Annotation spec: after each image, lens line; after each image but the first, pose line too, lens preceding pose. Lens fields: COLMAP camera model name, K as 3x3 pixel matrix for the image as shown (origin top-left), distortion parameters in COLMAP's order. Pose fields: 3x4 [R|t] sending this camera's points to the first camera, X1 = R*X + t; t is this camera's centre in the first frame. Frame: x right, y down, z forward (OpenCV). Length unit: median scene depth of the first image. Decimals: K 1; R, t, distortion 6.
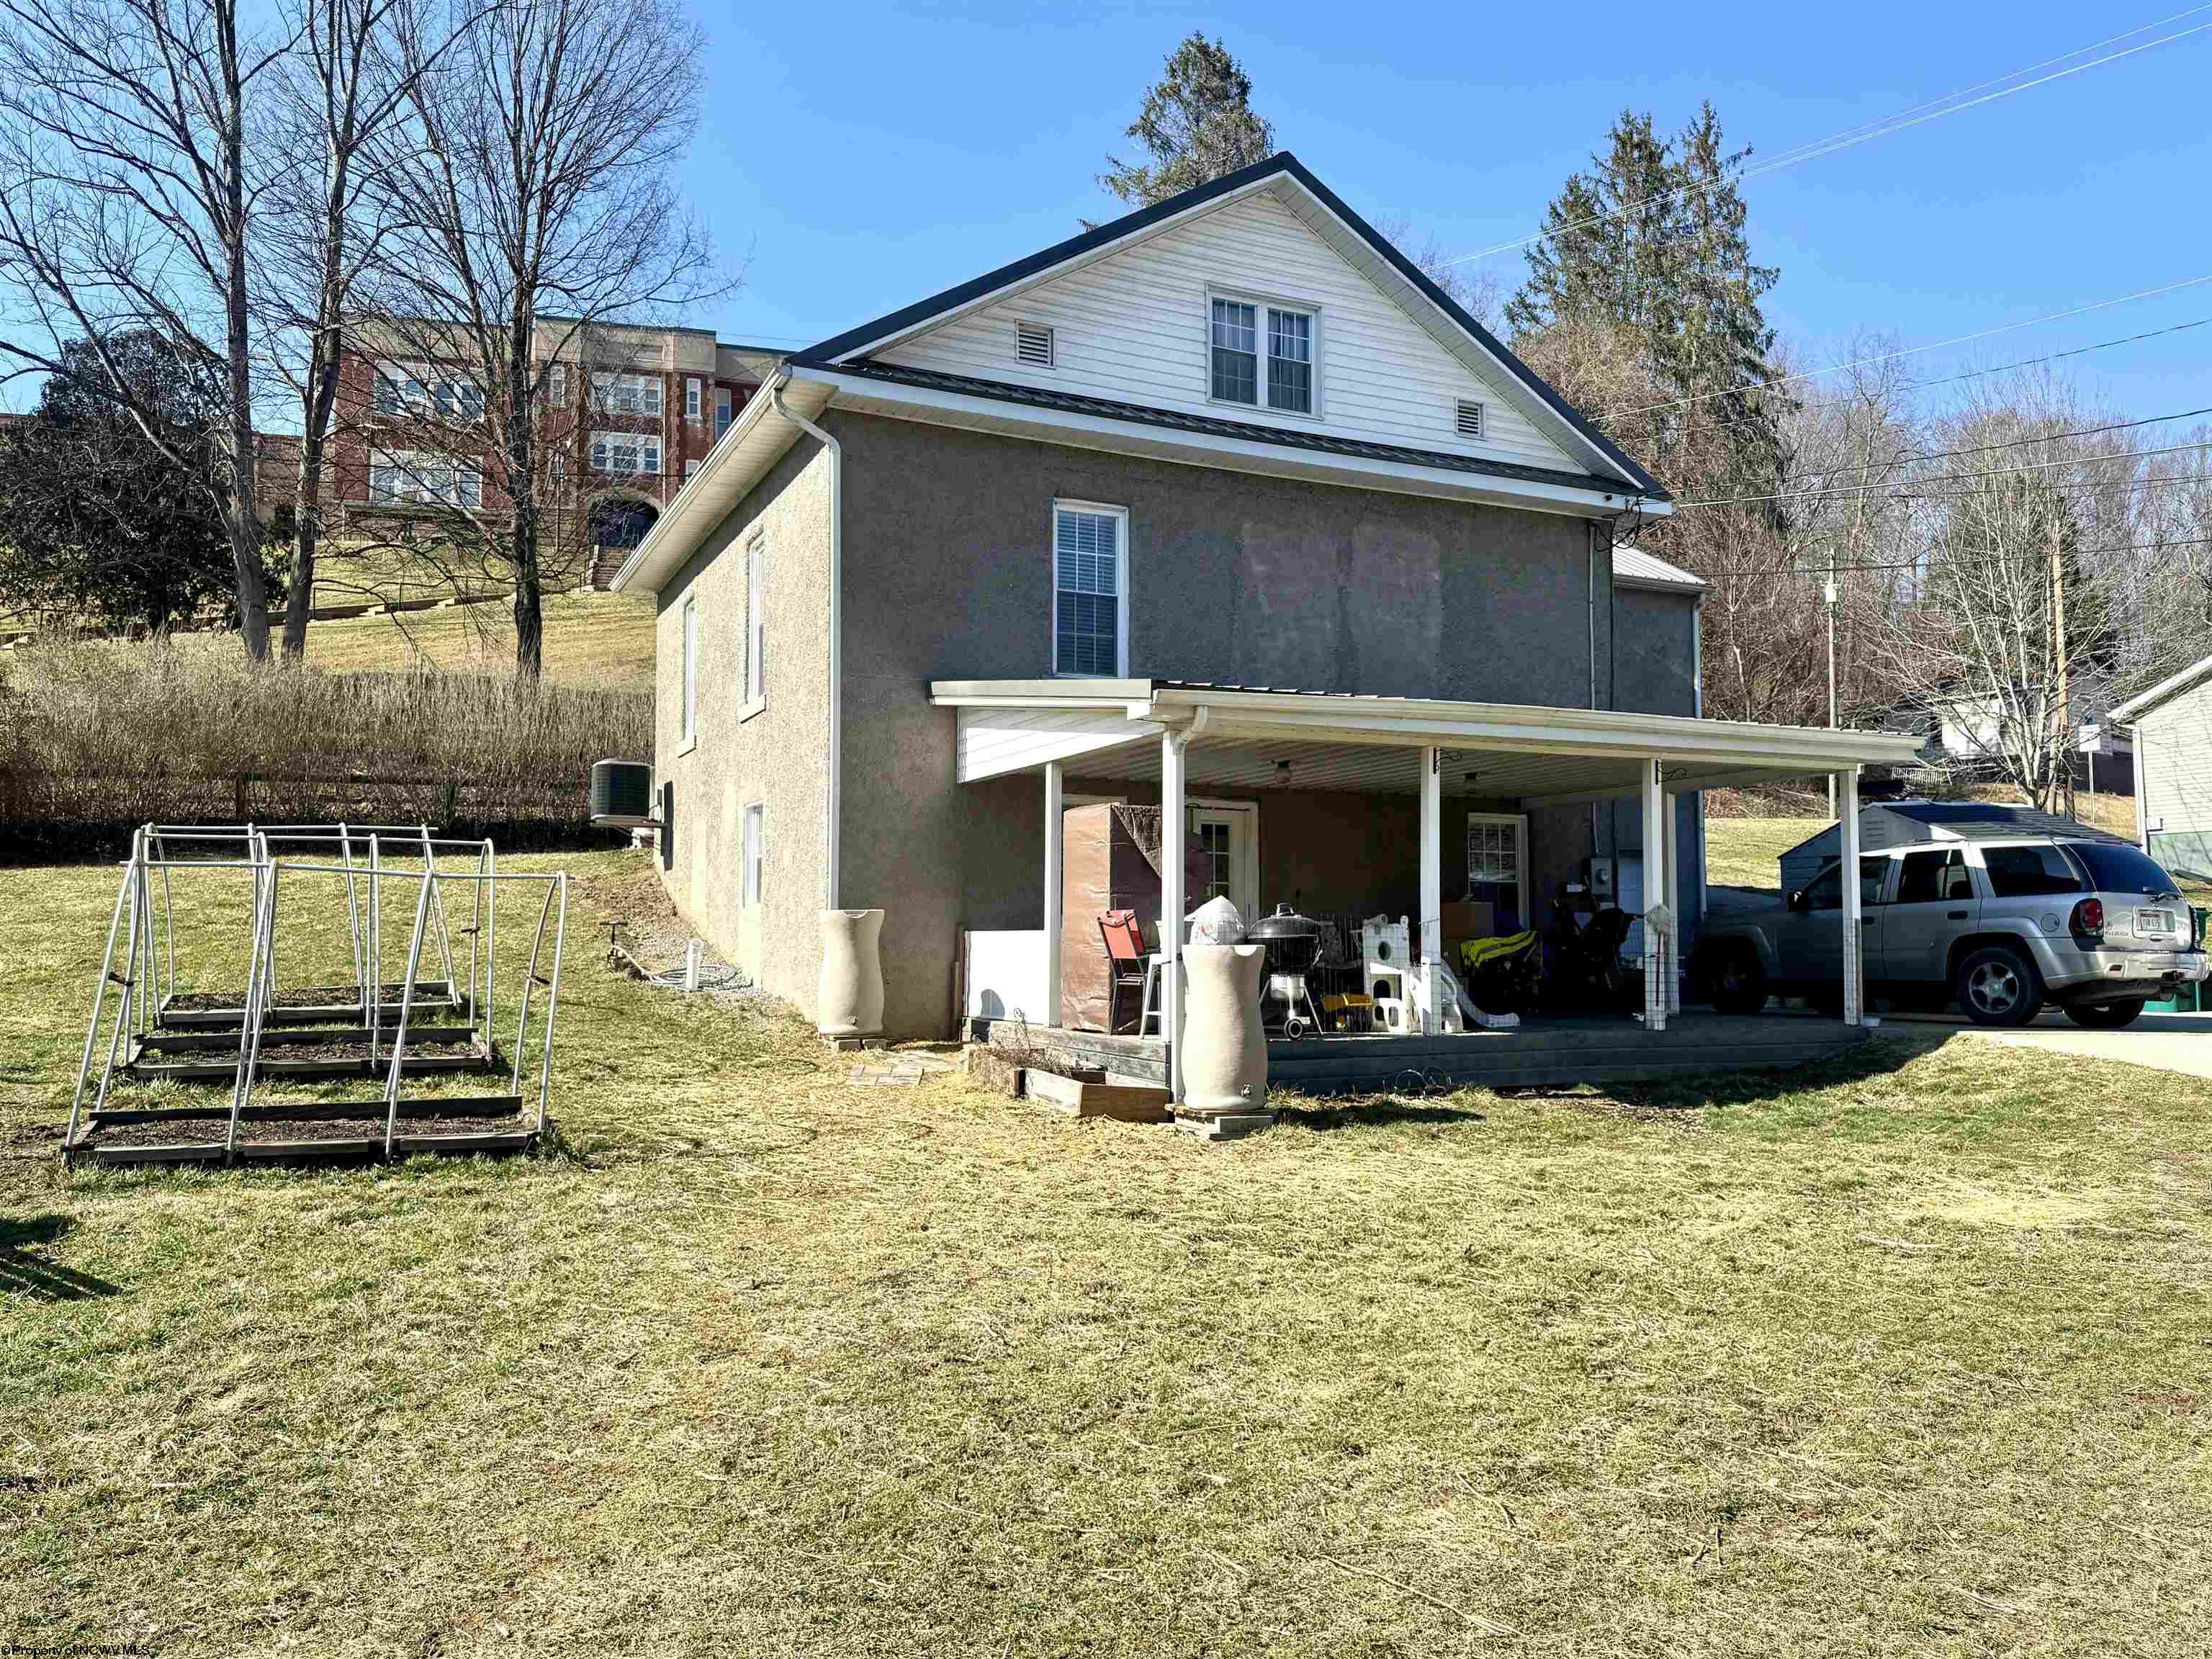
lens RADIAL K [[1600.8, 0, 1106.0], [0, 1600.8, 829.5], [0, 0, 1]] dist [0.111969, -0.203553]
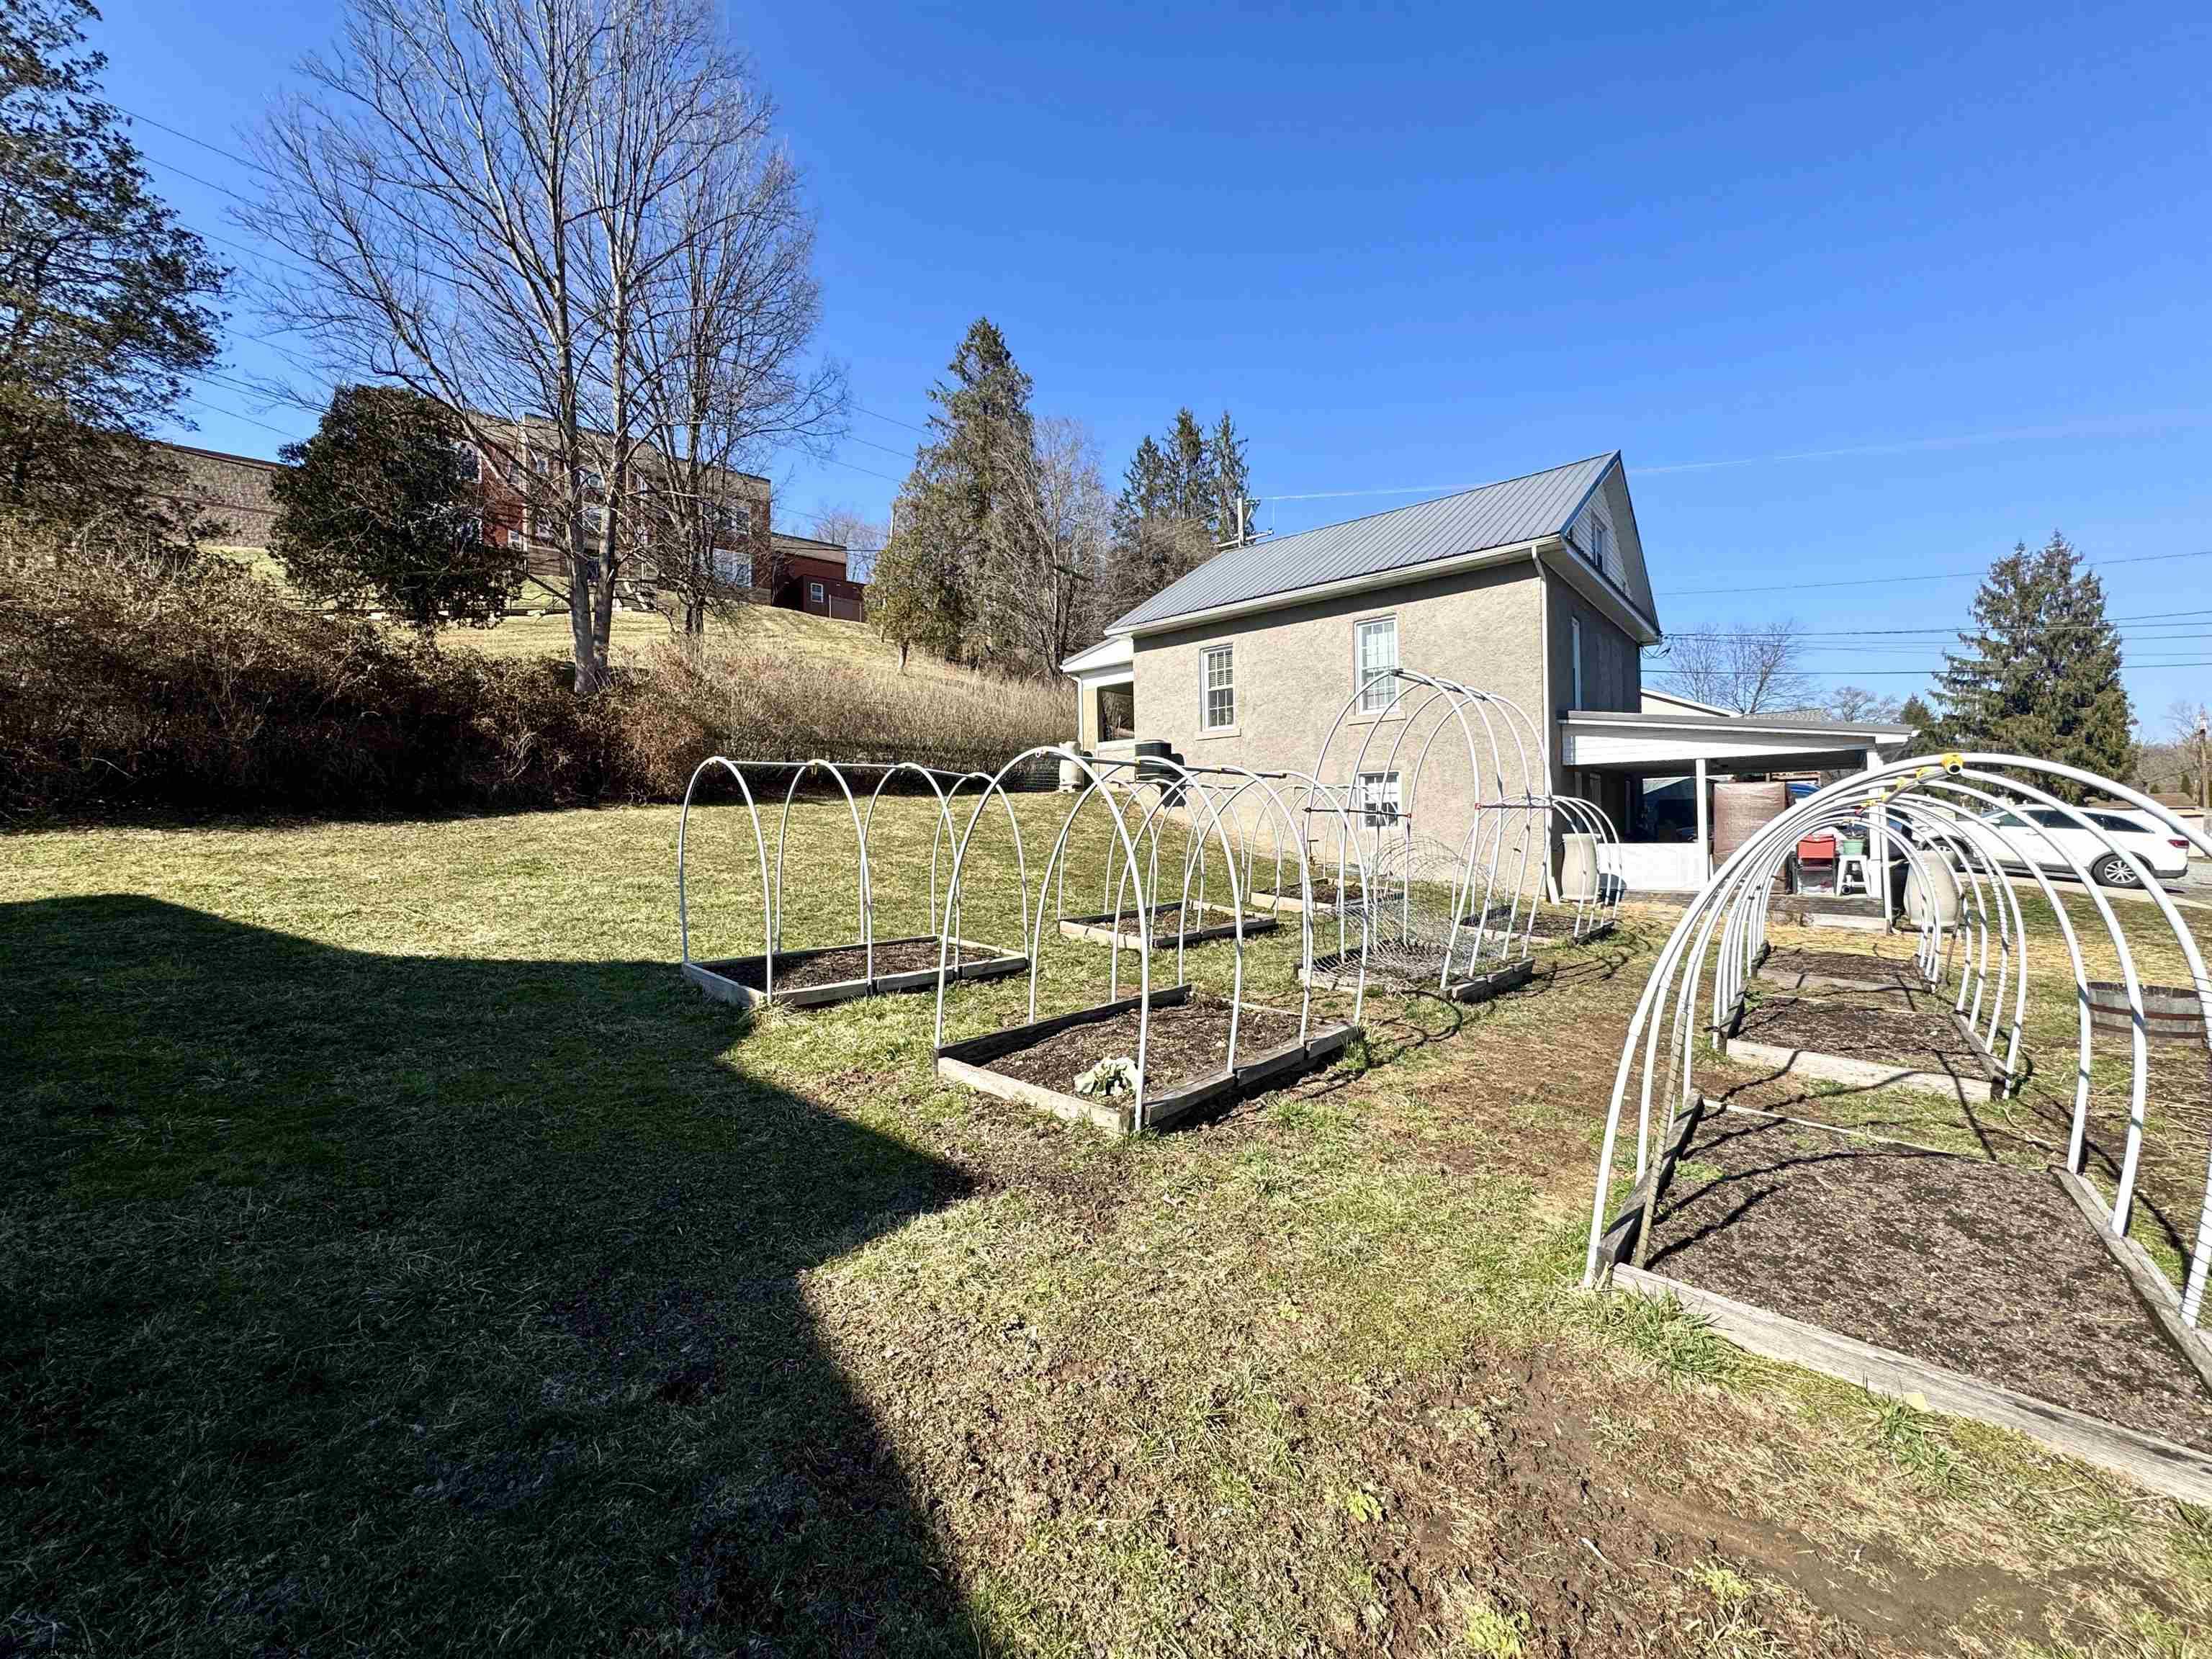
lens RADIAL K [[876.6, 0, 1106.0], [0, 876.6, 829.5], [0, 0, 1]] dist [-0.000401, -0.000704]
pose [[0.918599, -0.009483, 0.395076, -0.903787], [-0.015260, 0.998115, 0.059438, -0.007574], [-0.394895, -0.060628, 0.916723, 0.250791]]
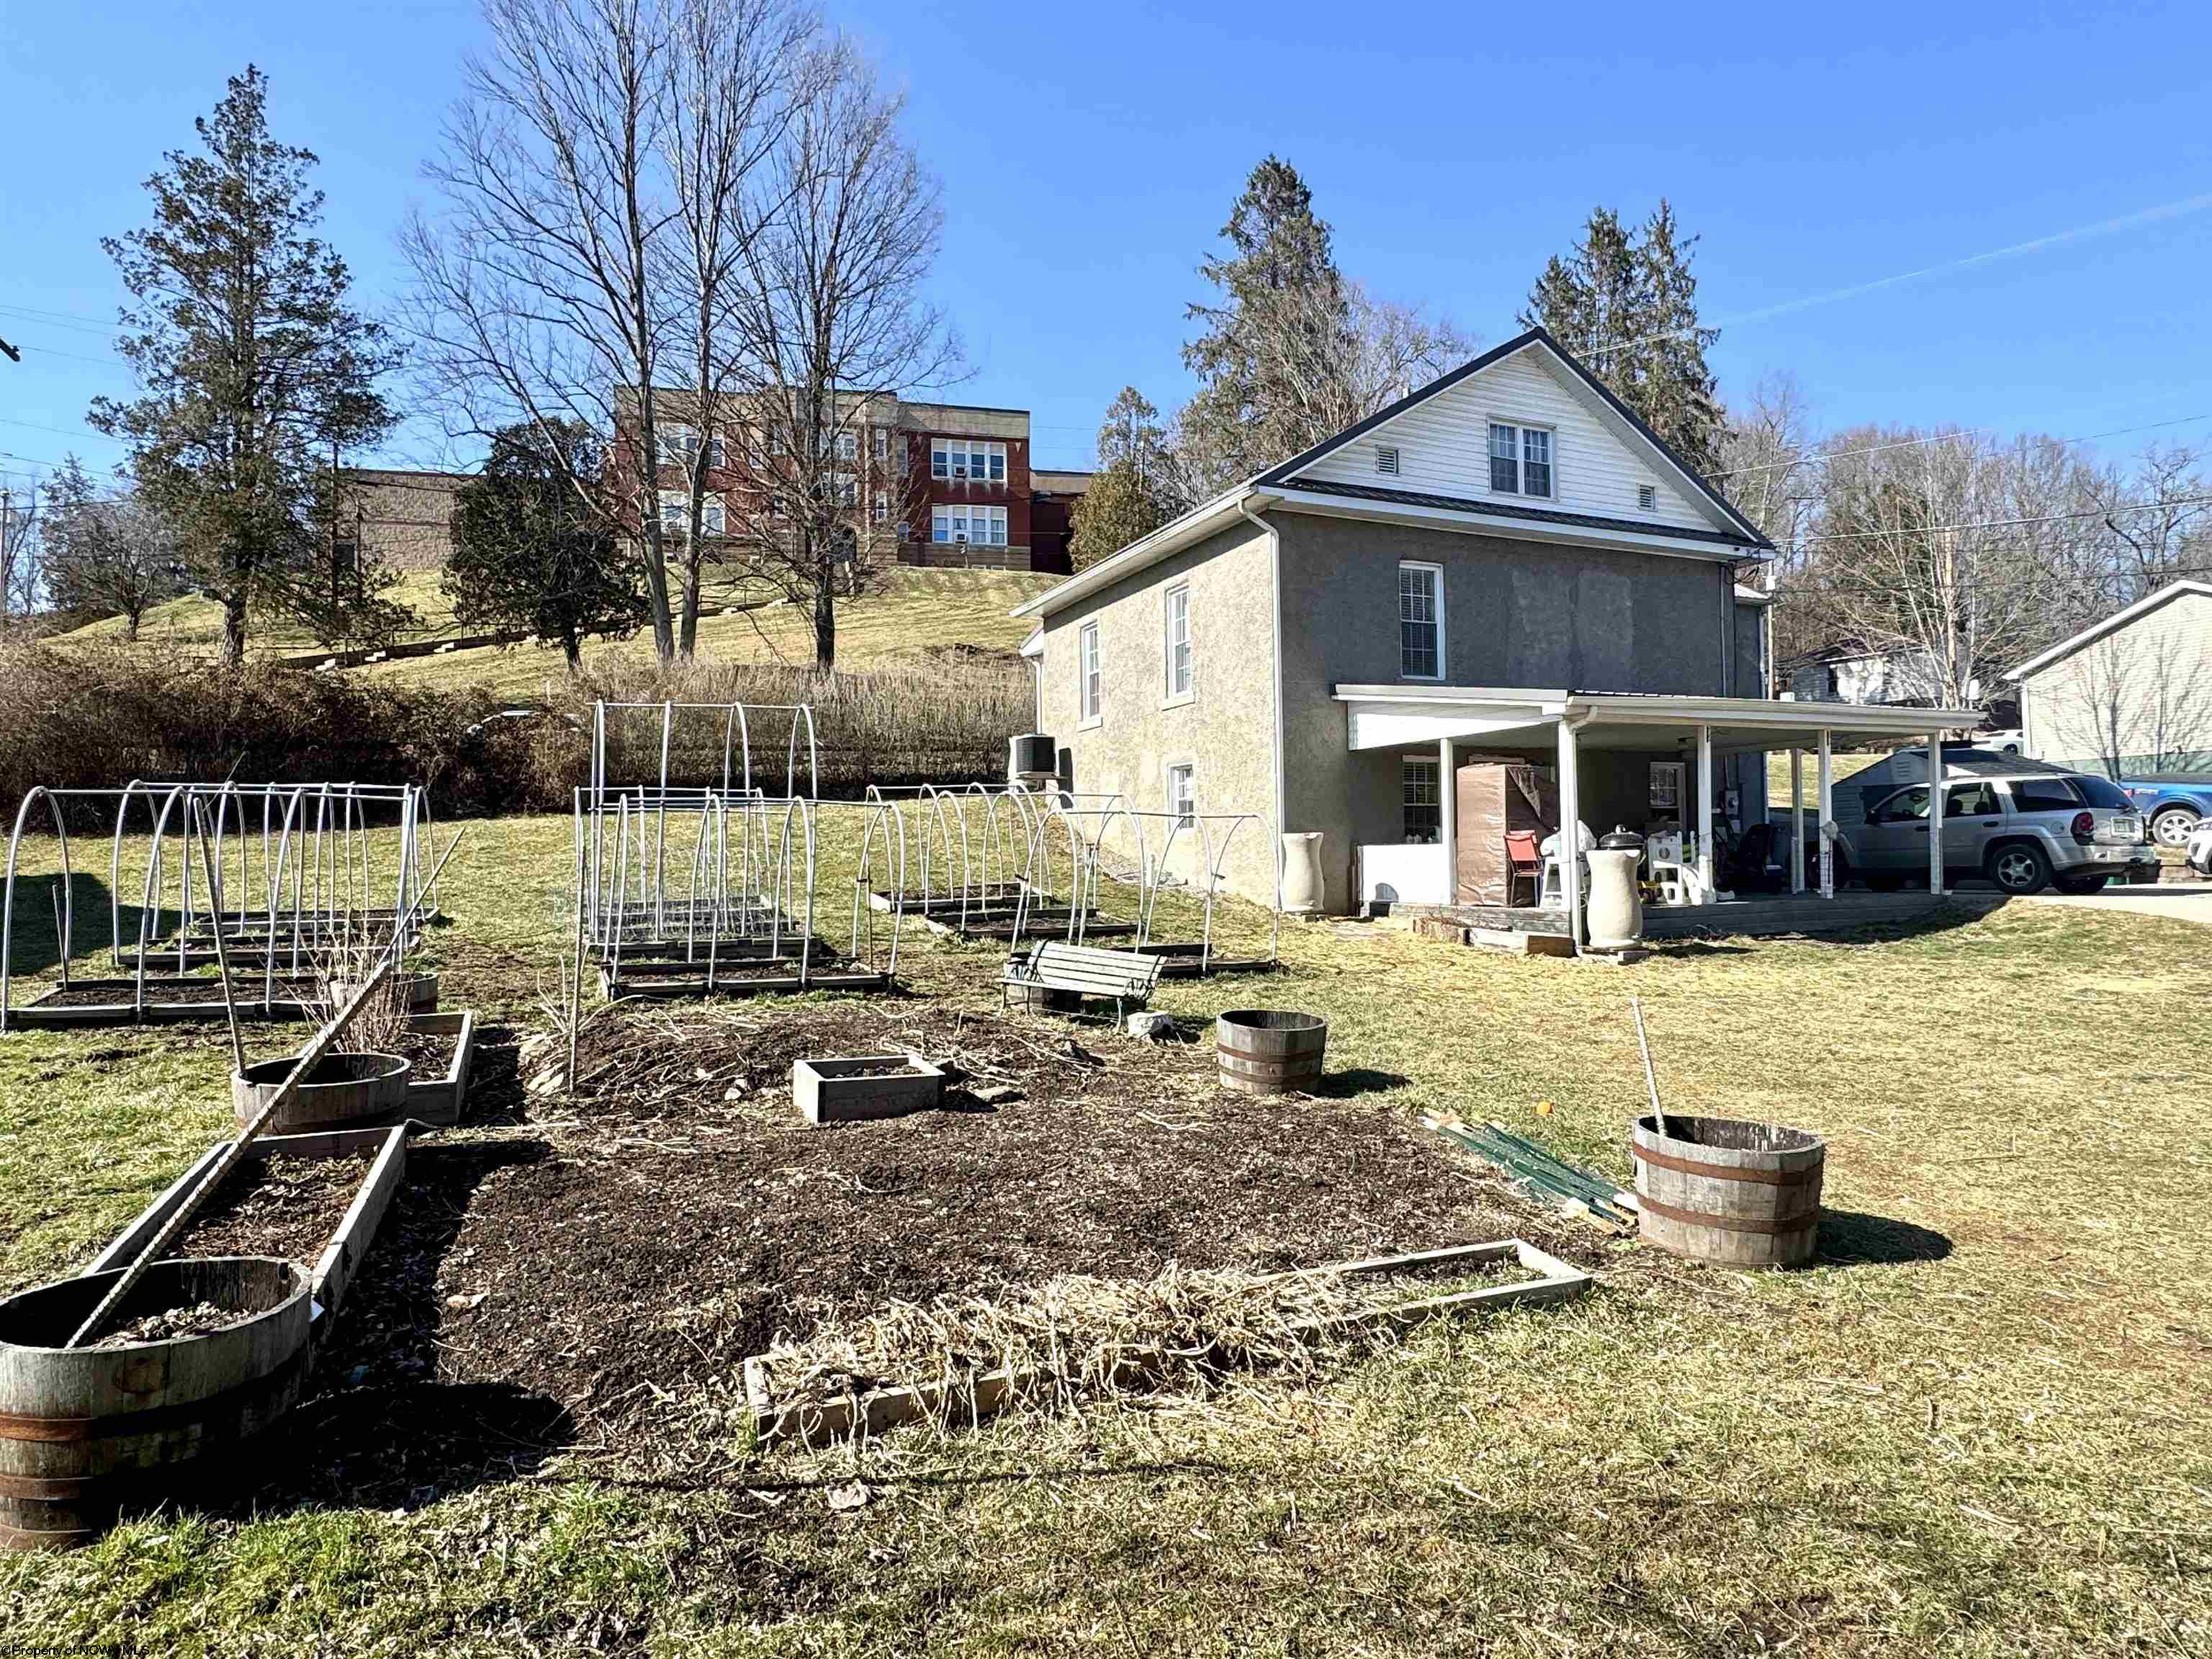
lens RADIAL K [[1281.1, 0, 1115.6], [0, 1281.1, 833.7], [0, 0, 1]] dist [-0.015604, 0.001465]
pose [[0.999713, -0.016551, -0.017309, -0.273404], [0.017428, 0.998508, 0.051755, -0.015125], [0.016426, -0.052042, 0.998510, -0.217669]]
